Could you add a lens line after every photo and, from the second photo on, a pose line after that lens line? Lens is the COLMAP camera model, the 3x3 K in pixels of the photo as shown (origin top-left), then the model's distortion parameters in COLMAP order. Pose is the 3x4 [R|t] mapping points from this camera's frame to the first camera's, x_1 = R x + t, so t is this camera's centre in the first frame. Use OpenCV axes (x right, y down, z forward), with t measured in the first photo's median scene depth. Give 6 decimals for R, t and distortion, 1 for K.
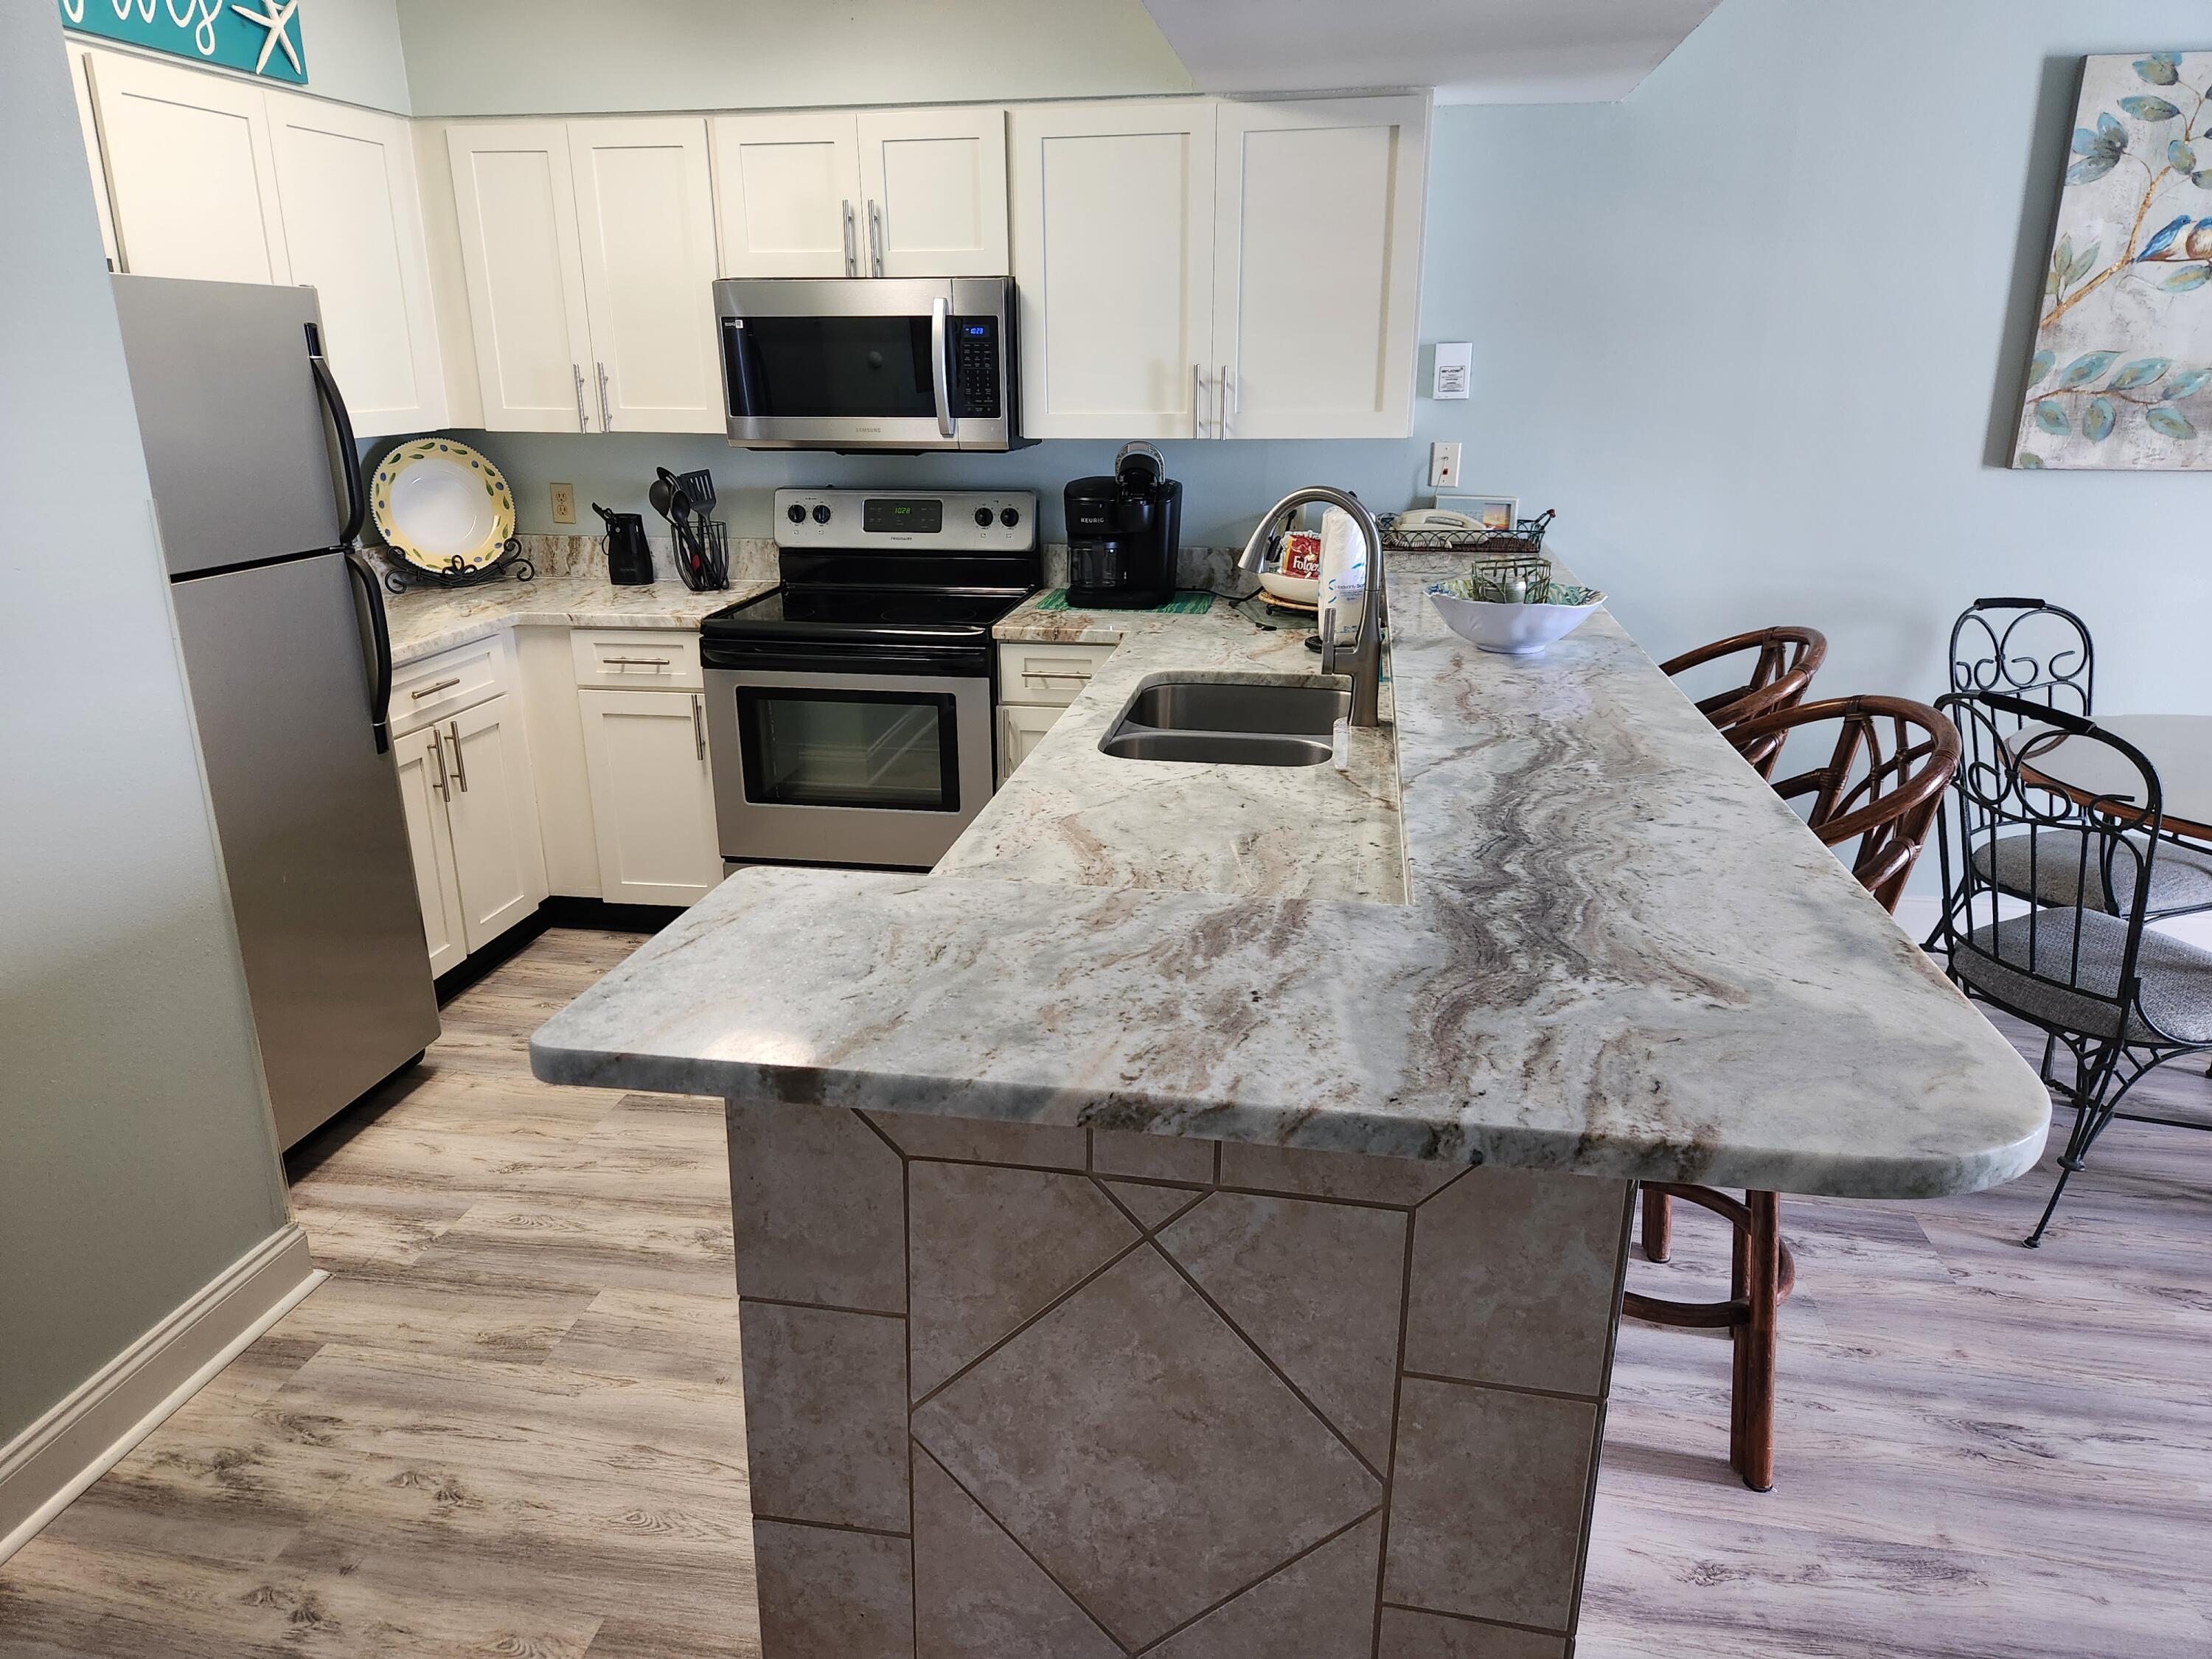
lens RADIAL K [[1502.4, 0, 1106.0], [0, 1502.4, 829.5], [0, 0, 1]] dist [0.096774, -0.092597]
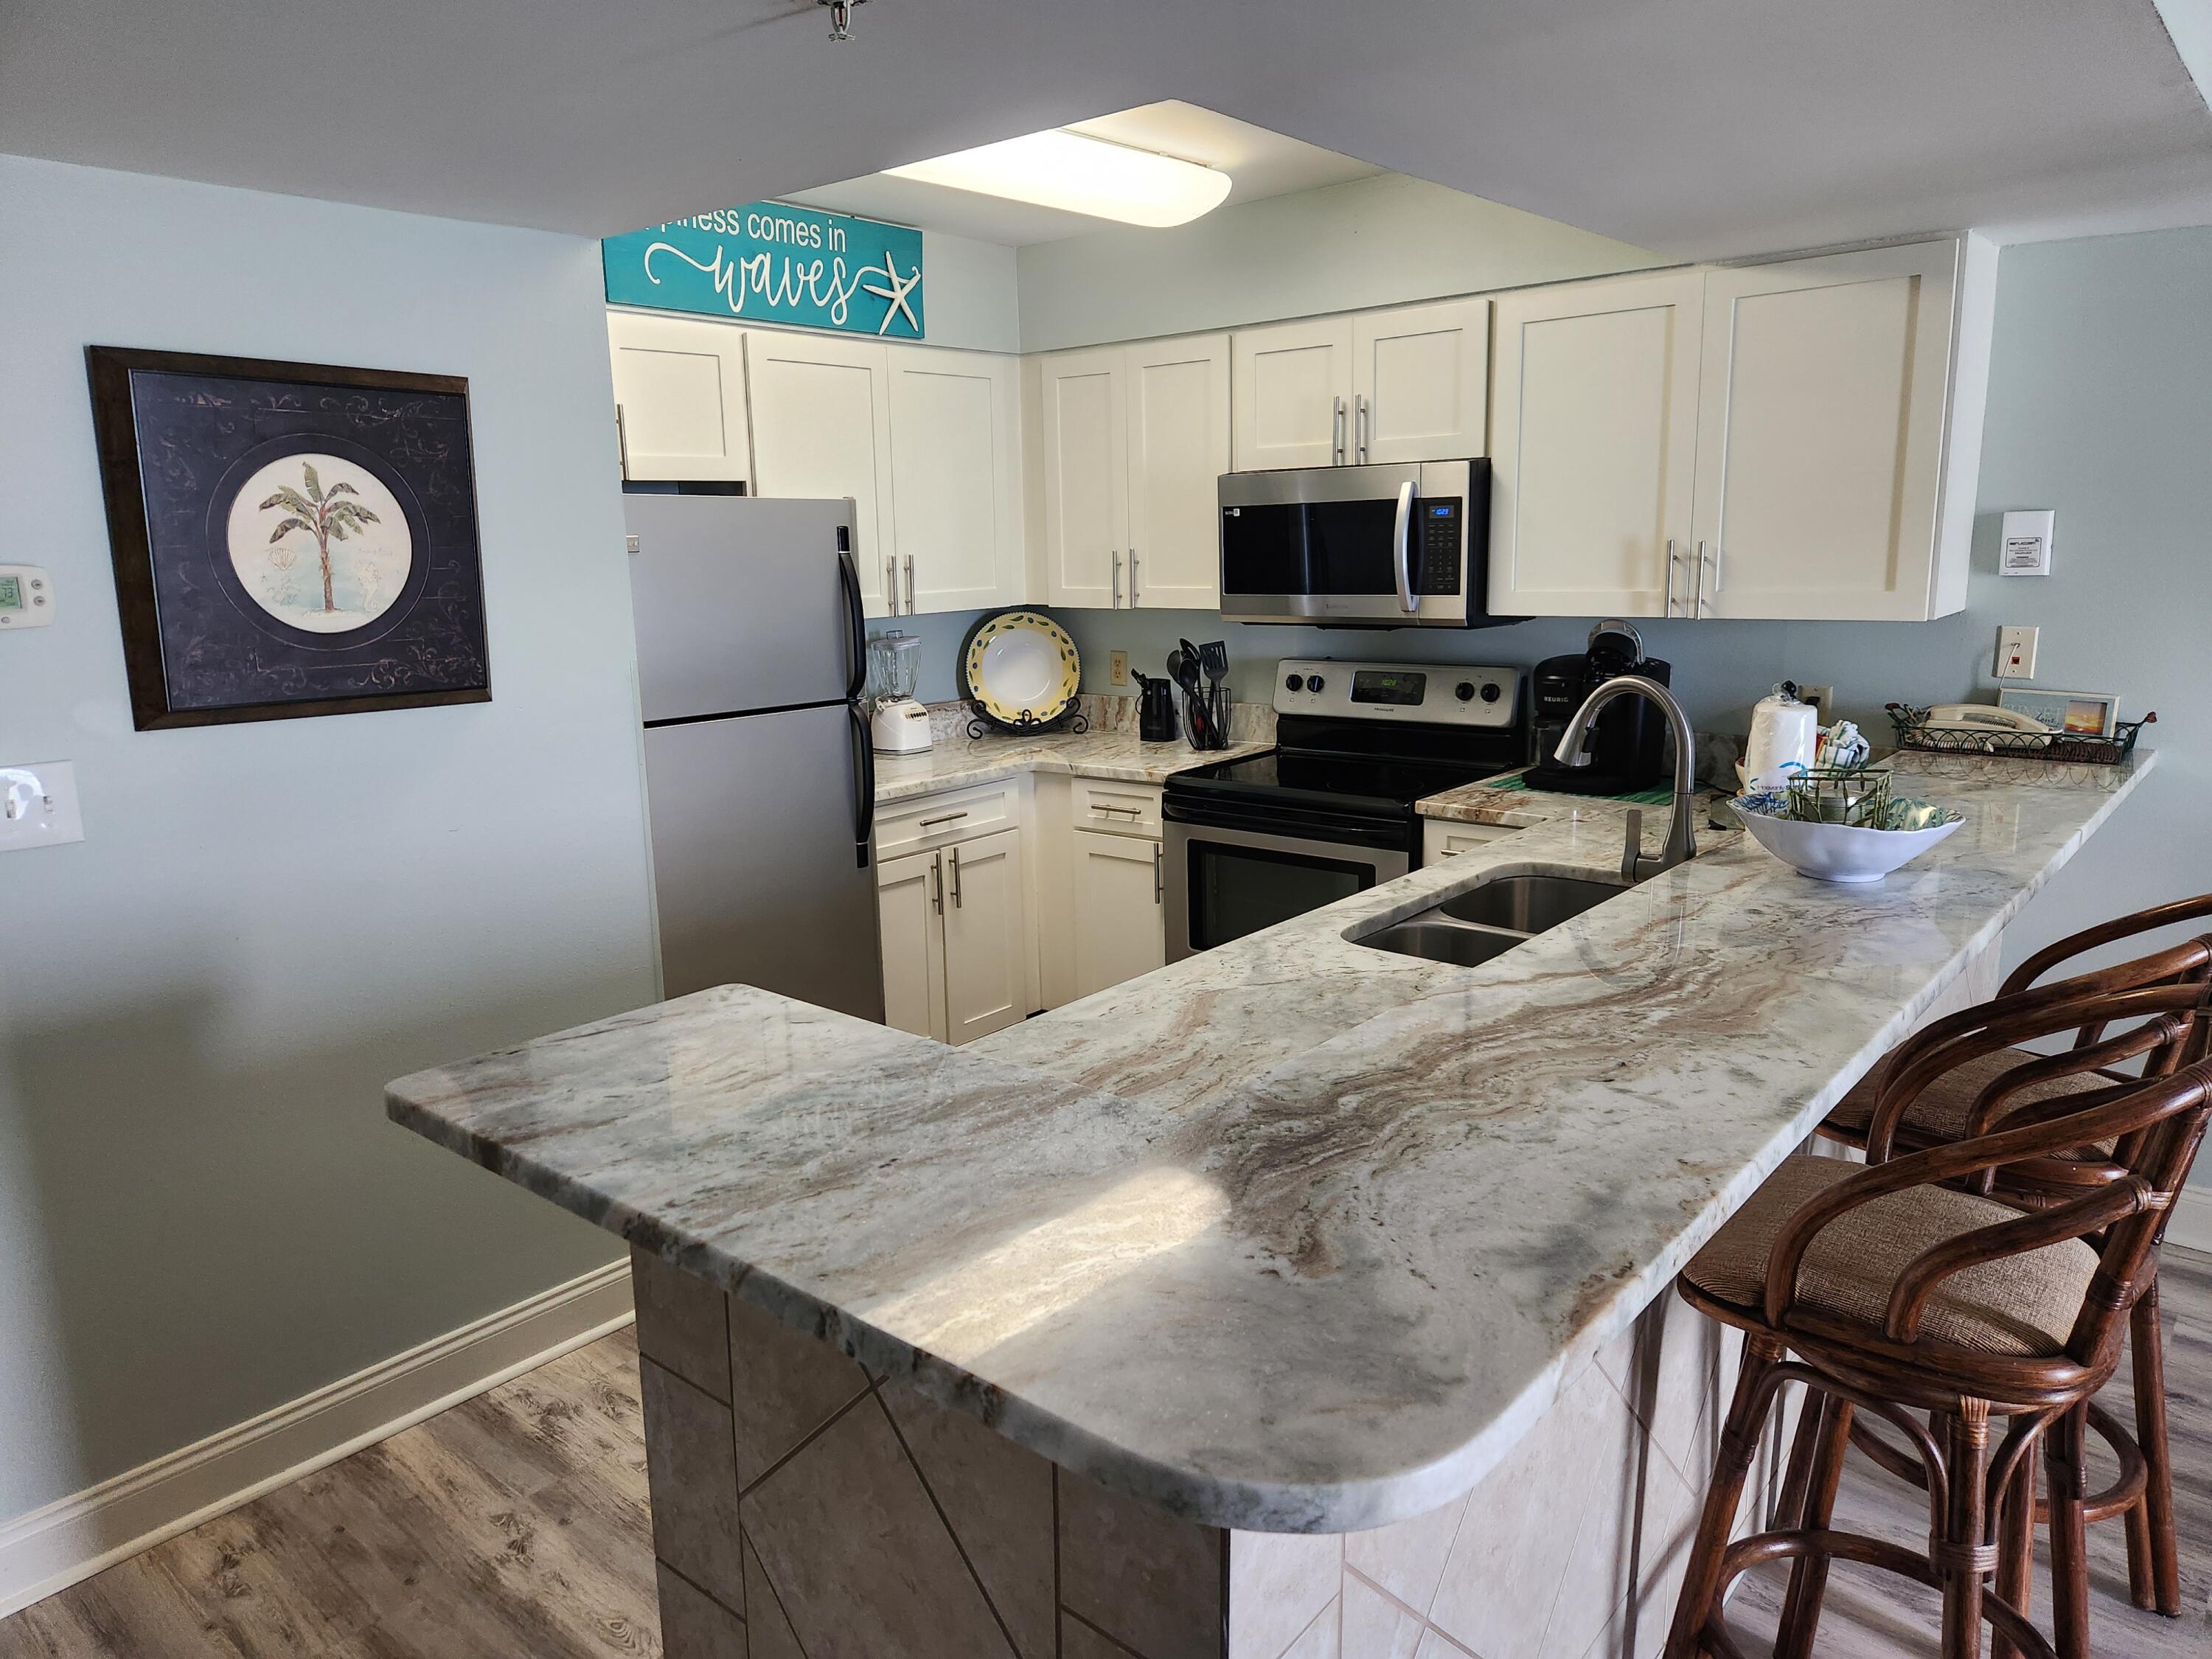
lens RADIAL K [[1497.7, 0, 1058.4], [0, 1497.7, 818.4], [0, 0, 1]] dist [0.097965, -0.100747]
pose [[0.857085, 0.082905, -0.508461, 0.224355], [-0.138169, 0.987800, -0.071843, -0.020968], [0.496301, 0.131829, 0.858083, 0.041724]]
